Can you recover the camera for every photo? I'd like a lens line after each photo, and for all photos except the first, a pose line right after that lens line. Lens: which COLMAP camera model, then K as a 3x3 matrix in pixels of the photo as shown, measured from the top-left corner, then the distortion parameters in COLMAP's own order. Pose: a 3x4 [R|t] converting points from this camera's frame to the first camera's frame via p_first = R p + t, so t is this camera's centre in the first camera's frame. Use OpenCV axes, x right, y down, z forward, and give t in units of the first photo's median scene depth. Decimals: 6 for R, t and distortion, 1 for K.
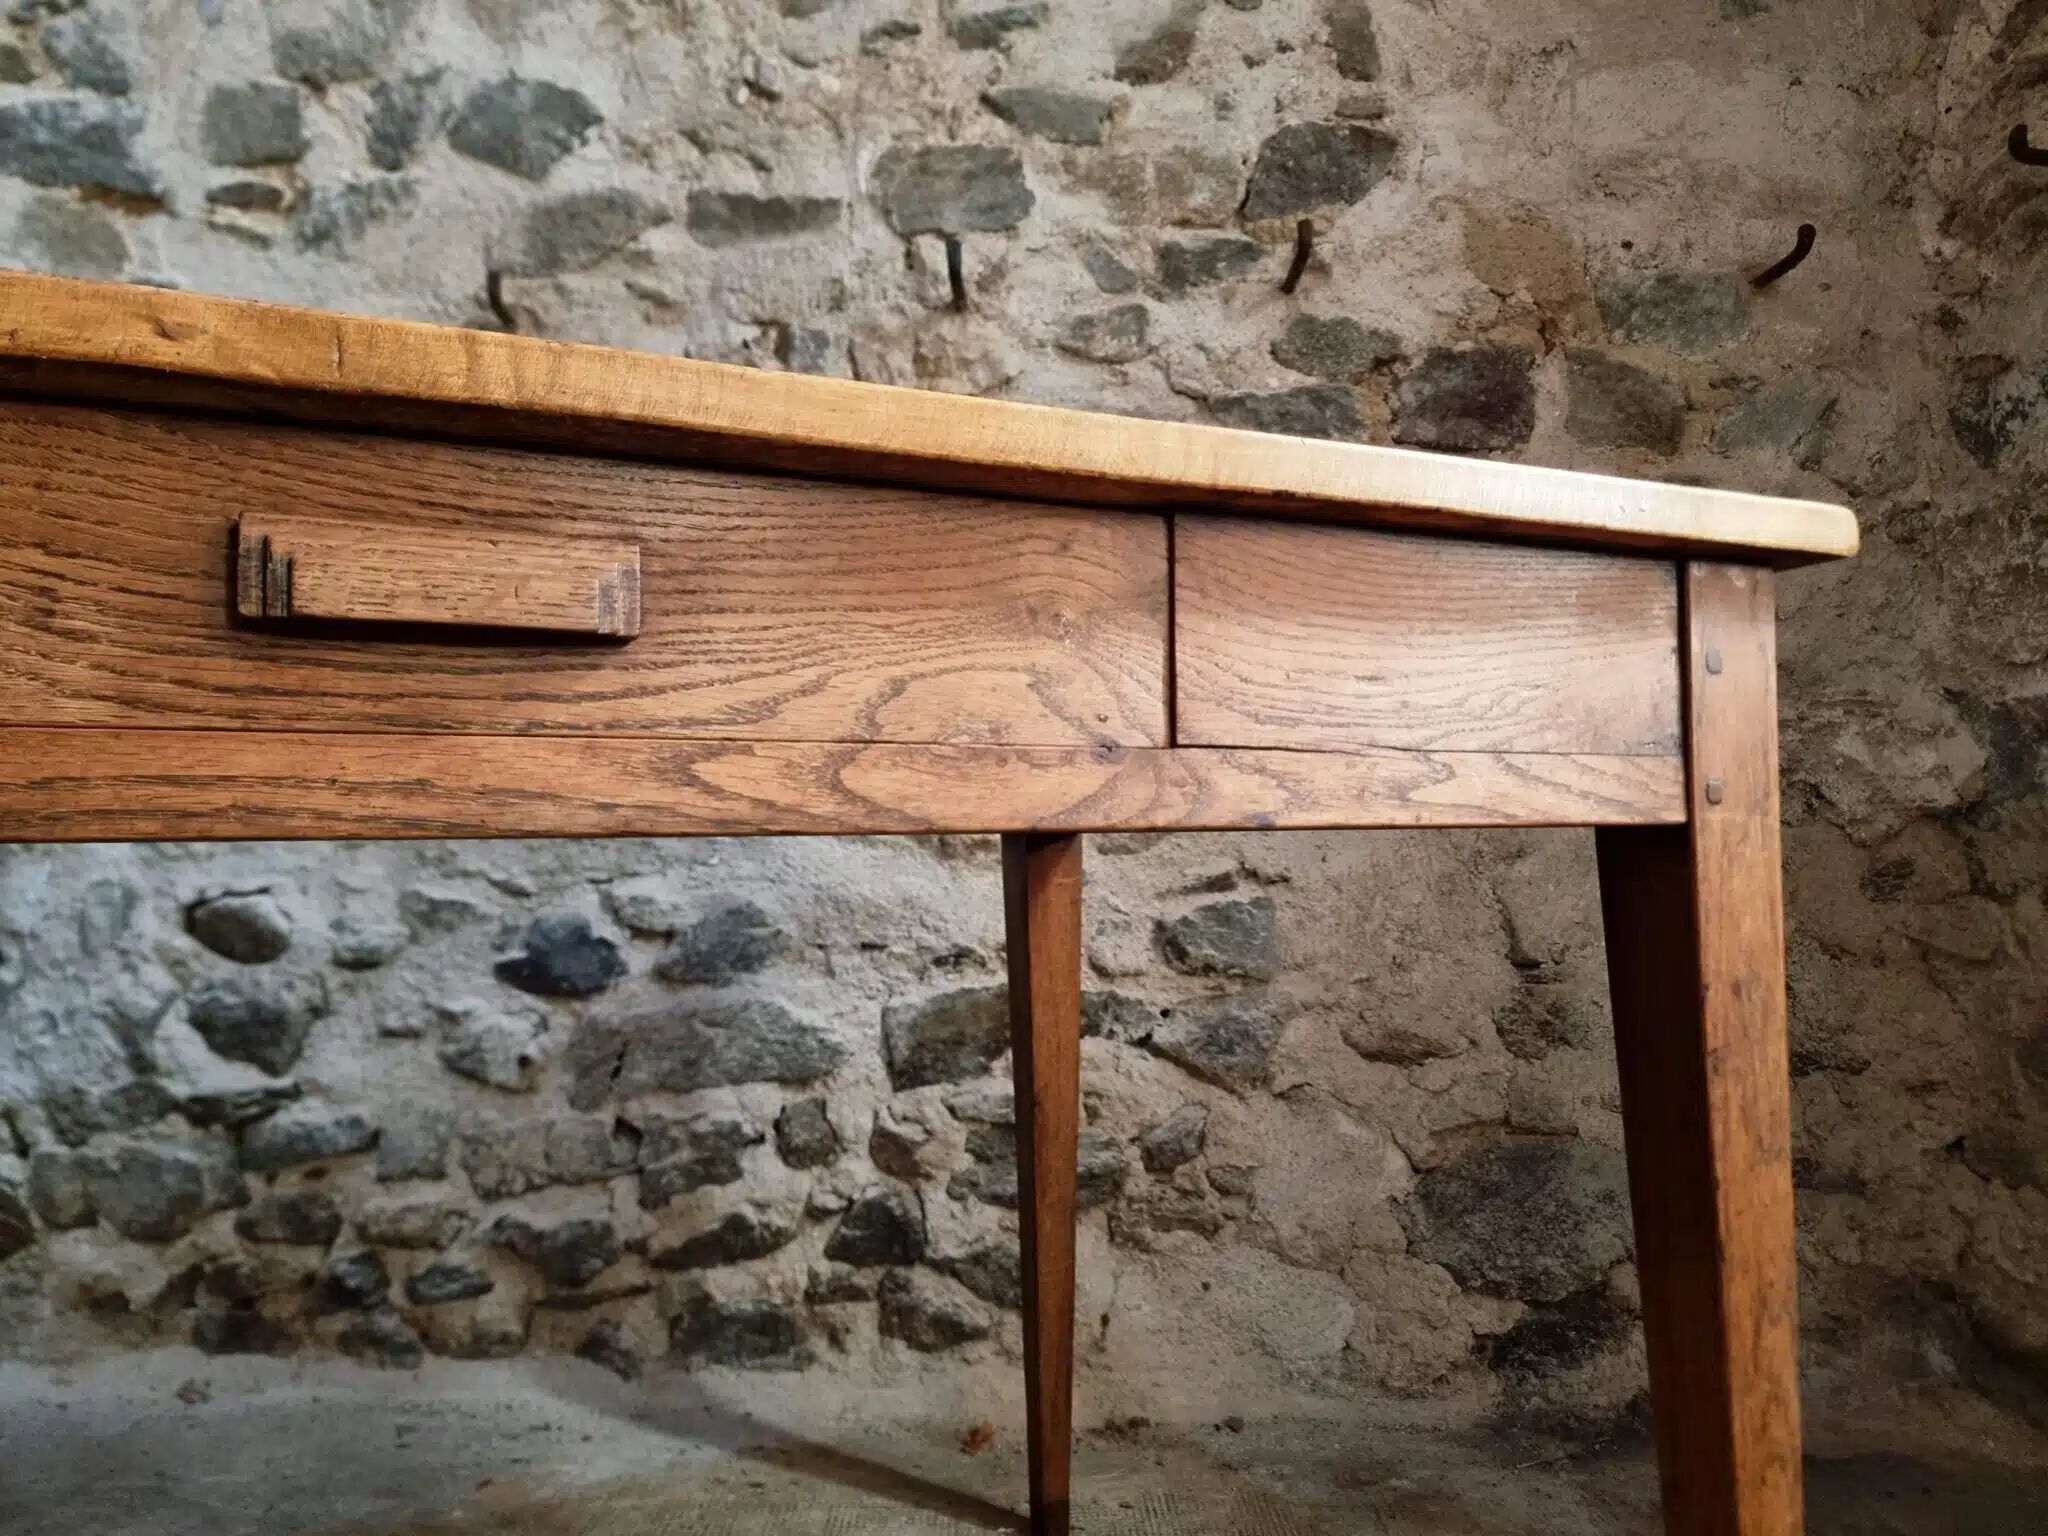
lens RADIAL K [[1453.7, 0, 1041.5], [0, 1453.7, 742.5], [0, 0, 1]] dist [0.063116, -0.066557]
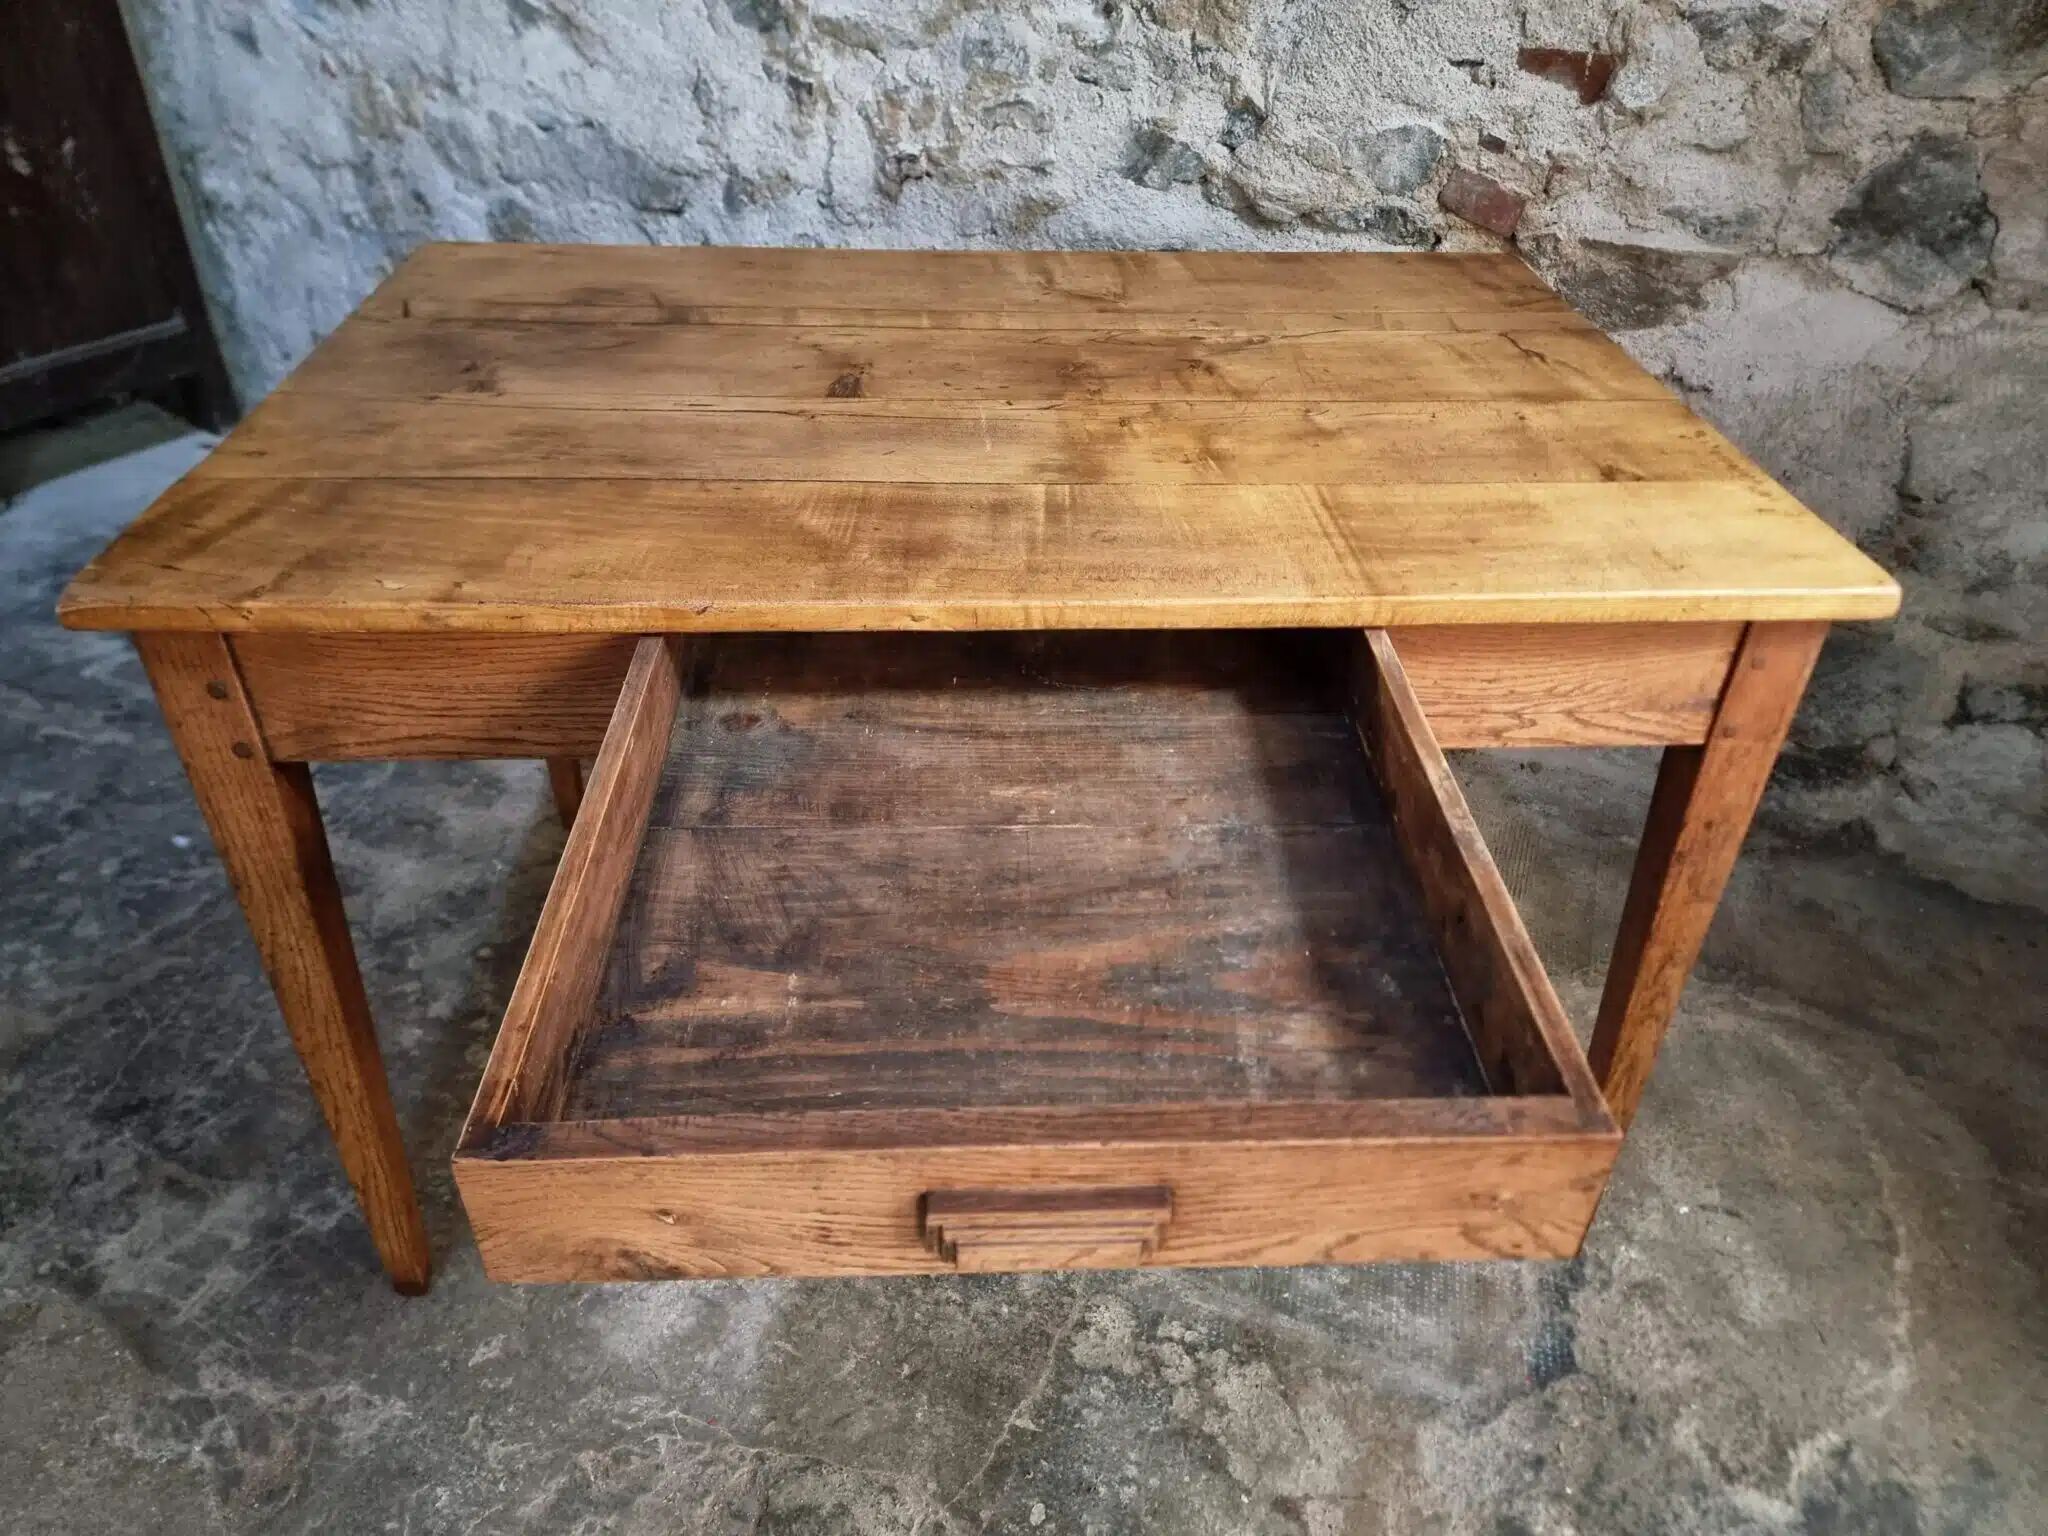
lens RADIAL K [[1444.3, 0, 1044.3], [0, 1444.3, 785.3], [0, 0, 1]] dist [0.061031, -0.061762]
pose [[0.926314, 0.245533, -0.285756, 0.087915], [-0.015890, 0.783256, 0.621496, -0.358038], [0.376418, -0.571160, 0.729442, -0.202741]]
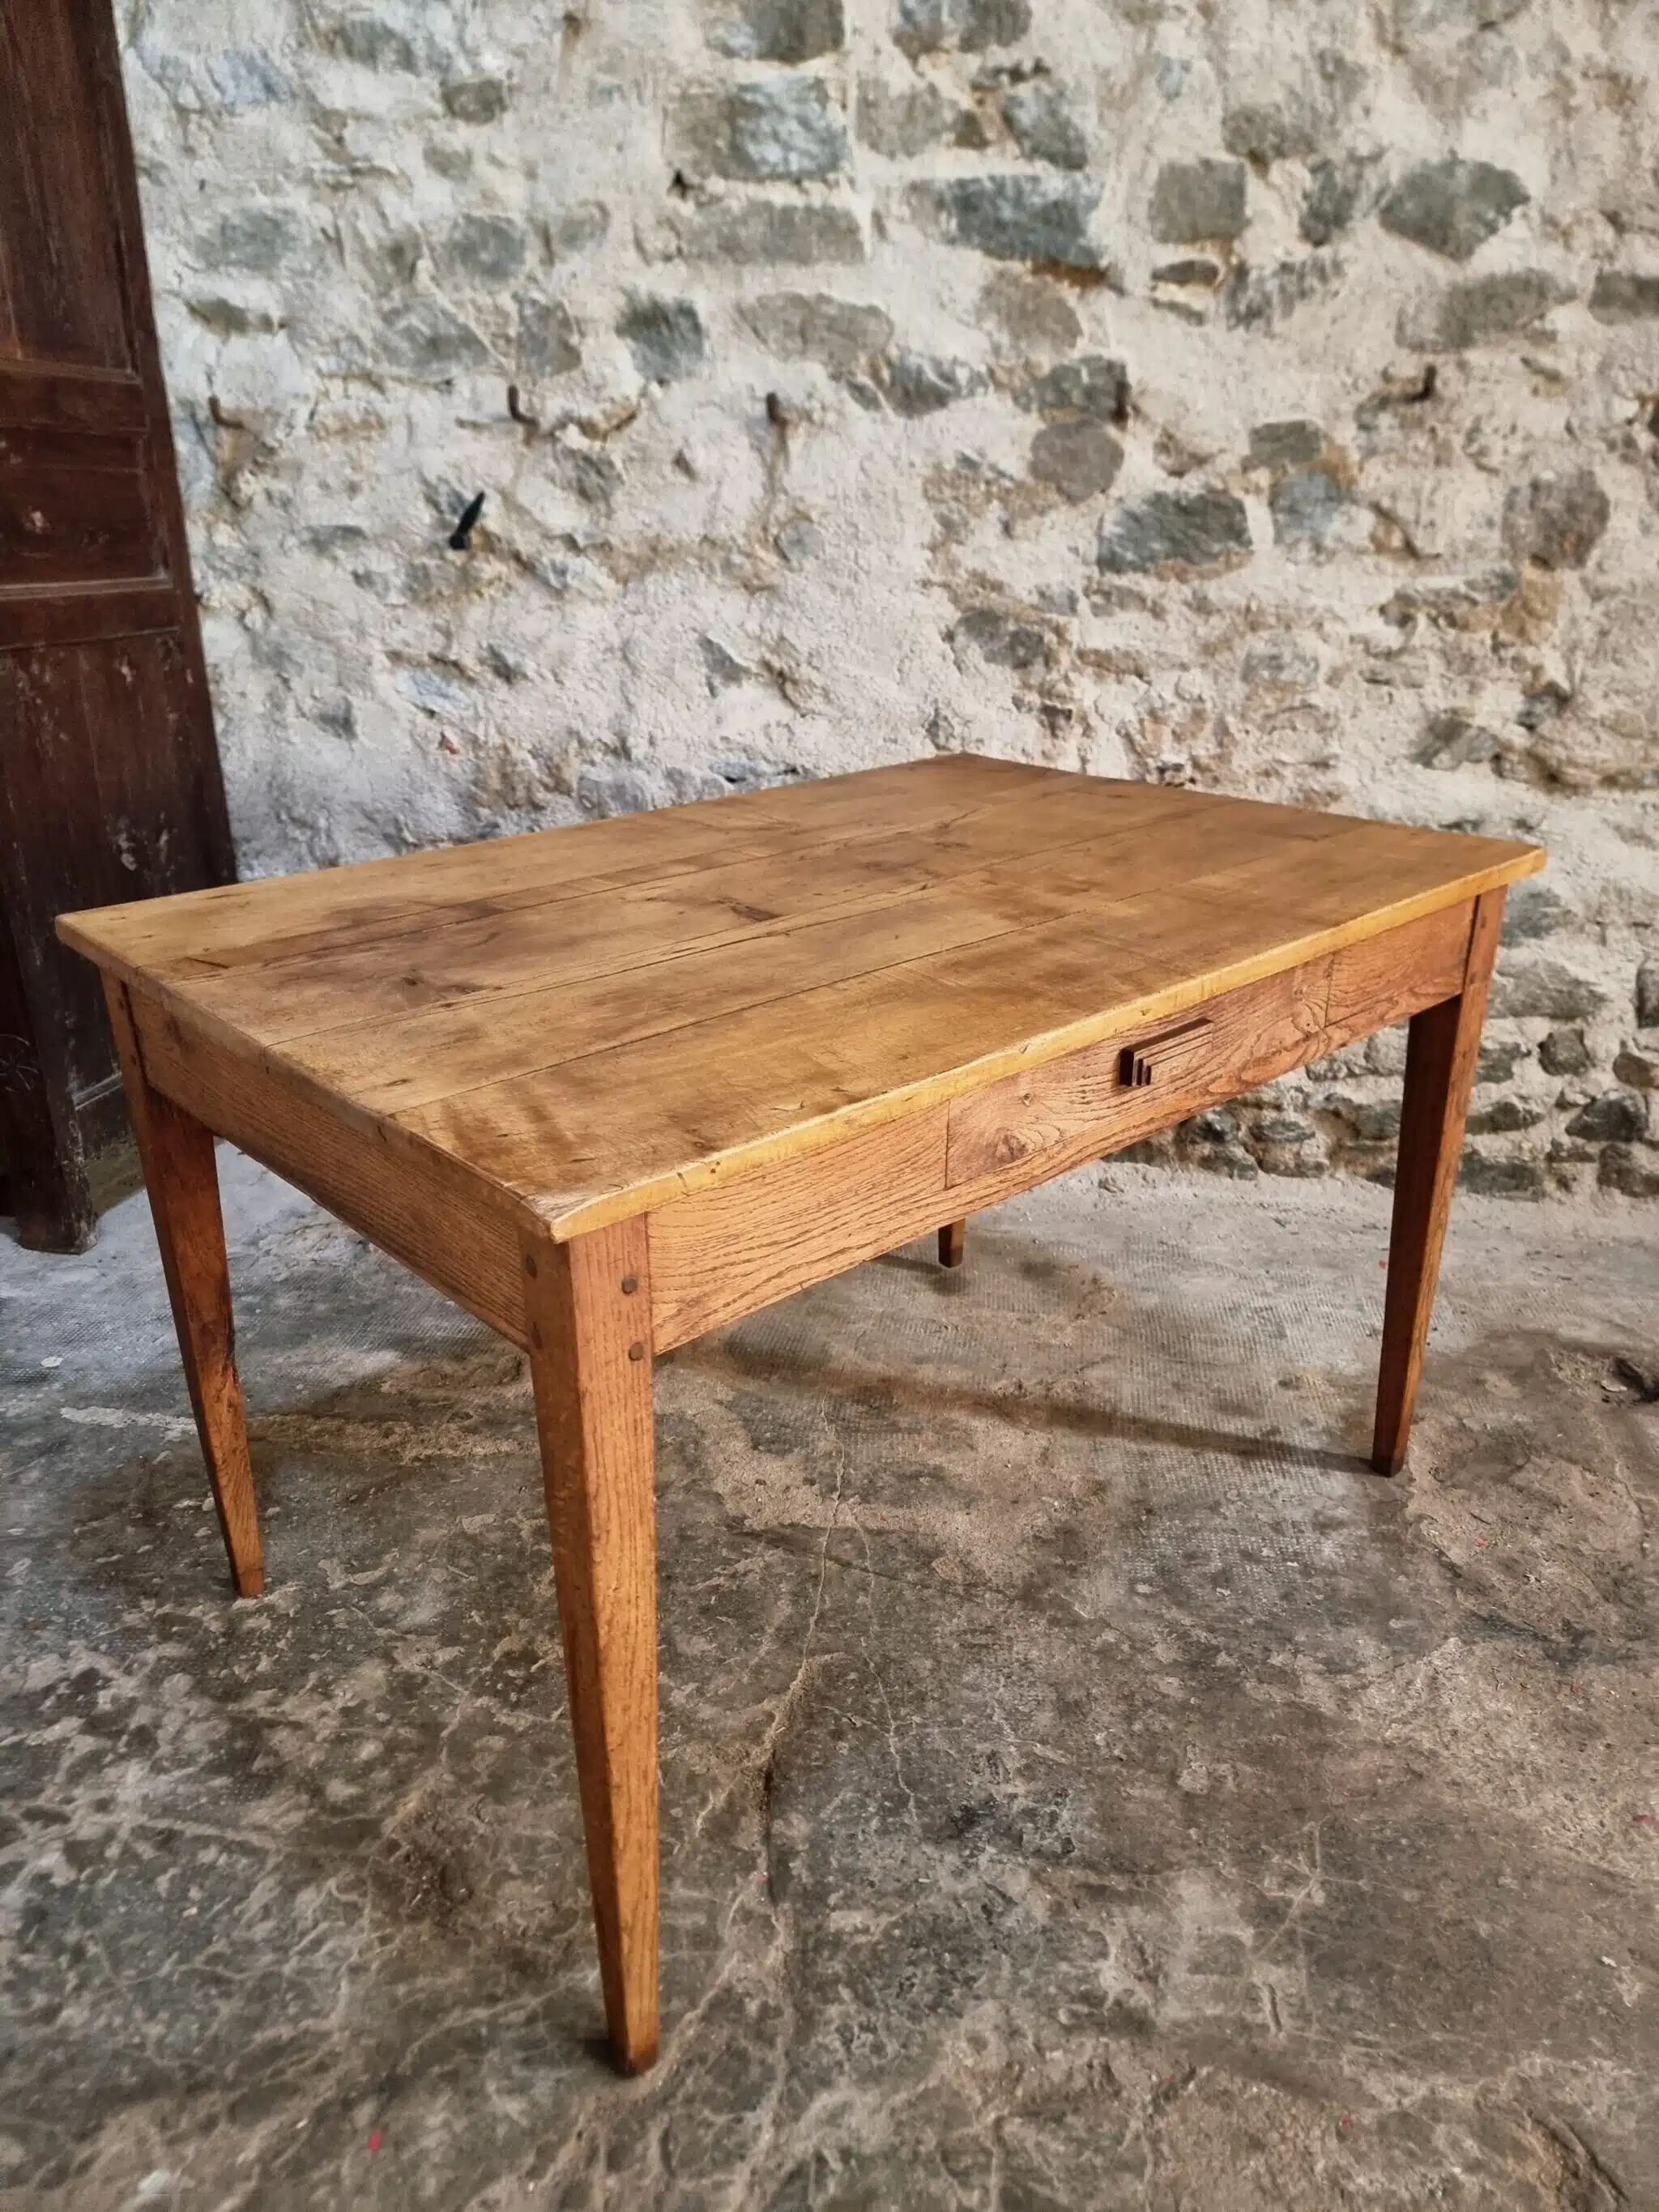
lens RADIAL K [[1560.0, 0, 804.7], [0, 1560.0, 1117.0], [0, 0, 1]] dist [0.061031, -0.061762]
pose [[0.989750, 0.059669, -0.129744, -0.665732], [0.000943, 0.905775, 0.423759, -0.309306], [0.142804, -0.419538, 0.896435, -0.470943]]
